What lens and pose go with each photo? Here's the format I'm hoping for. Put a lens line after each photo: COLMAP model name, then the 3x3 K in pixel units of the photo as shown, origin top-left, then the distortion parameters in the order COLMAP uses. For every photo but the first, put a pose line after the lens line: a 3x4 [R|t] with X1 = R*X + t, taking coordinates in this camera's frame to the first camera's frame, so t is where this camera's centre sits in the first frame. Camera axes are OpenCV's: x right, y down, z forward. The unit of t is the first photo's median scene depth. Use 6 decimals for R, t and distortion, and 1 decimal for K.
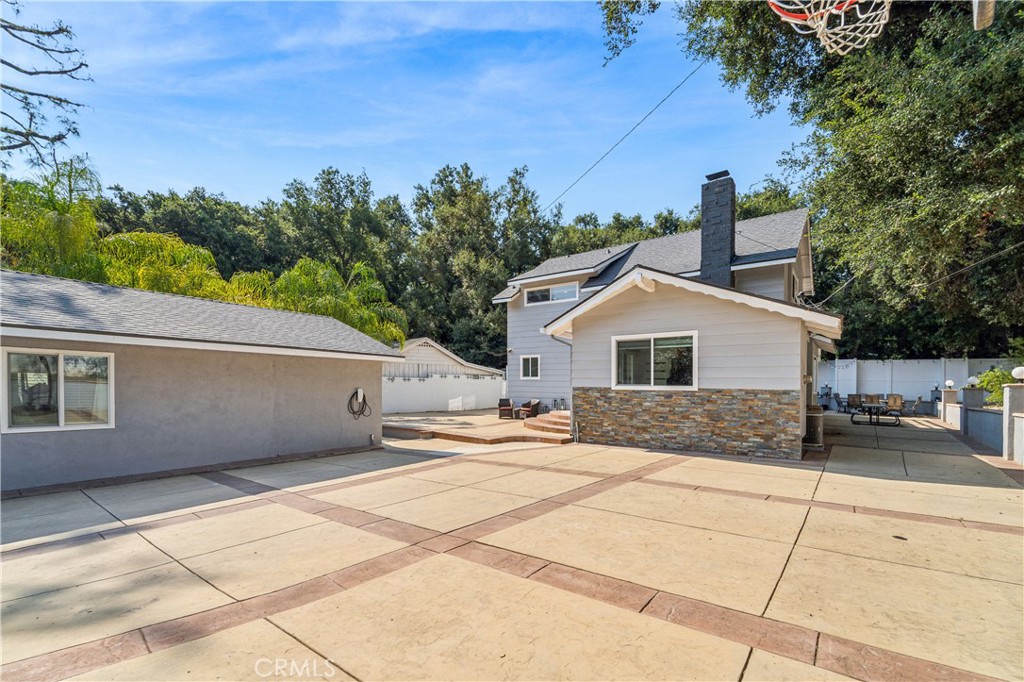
lens RADIAL K [[442.4, 0, 501.3], [0, 442.4, 391.0], [0, 0, 1]] dist [0.000283, -0.000026]
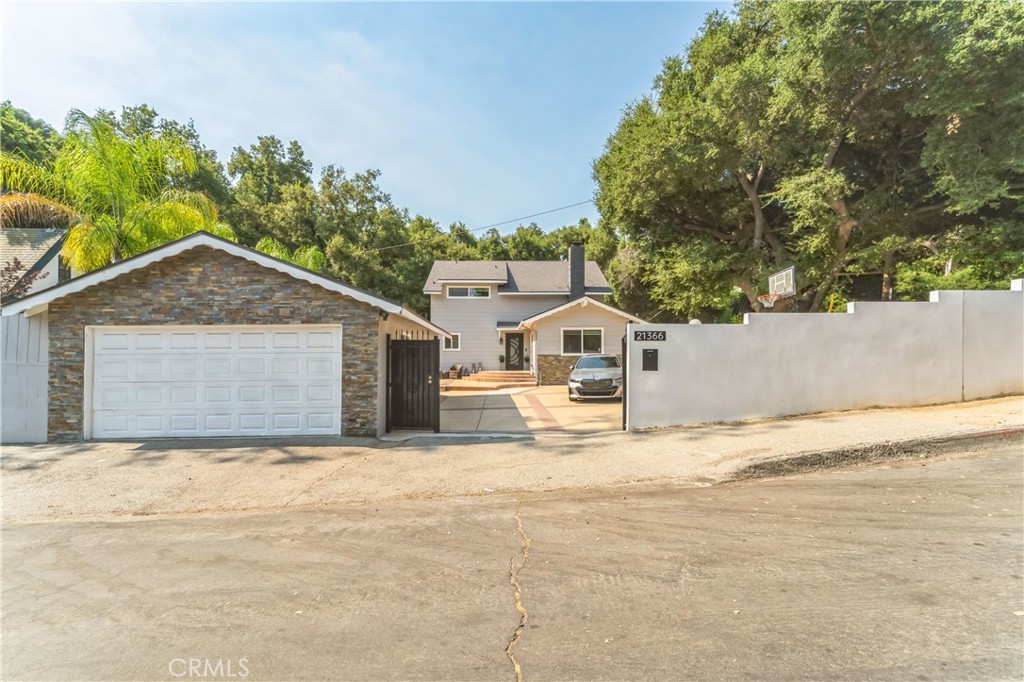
lens RADIAL K [[421.9, 0, 516.6], [0, 421.9, 365.2], [0, 0, 1]] dist [-0.001211, -0.000514]
pose [[0.767636, -0.020551, 0.640557, -0.649753], [0.016442, 0.999788, 0.012373, 0.007754], [-0.640675, 0.001034, 0.767811, -0.167477]]
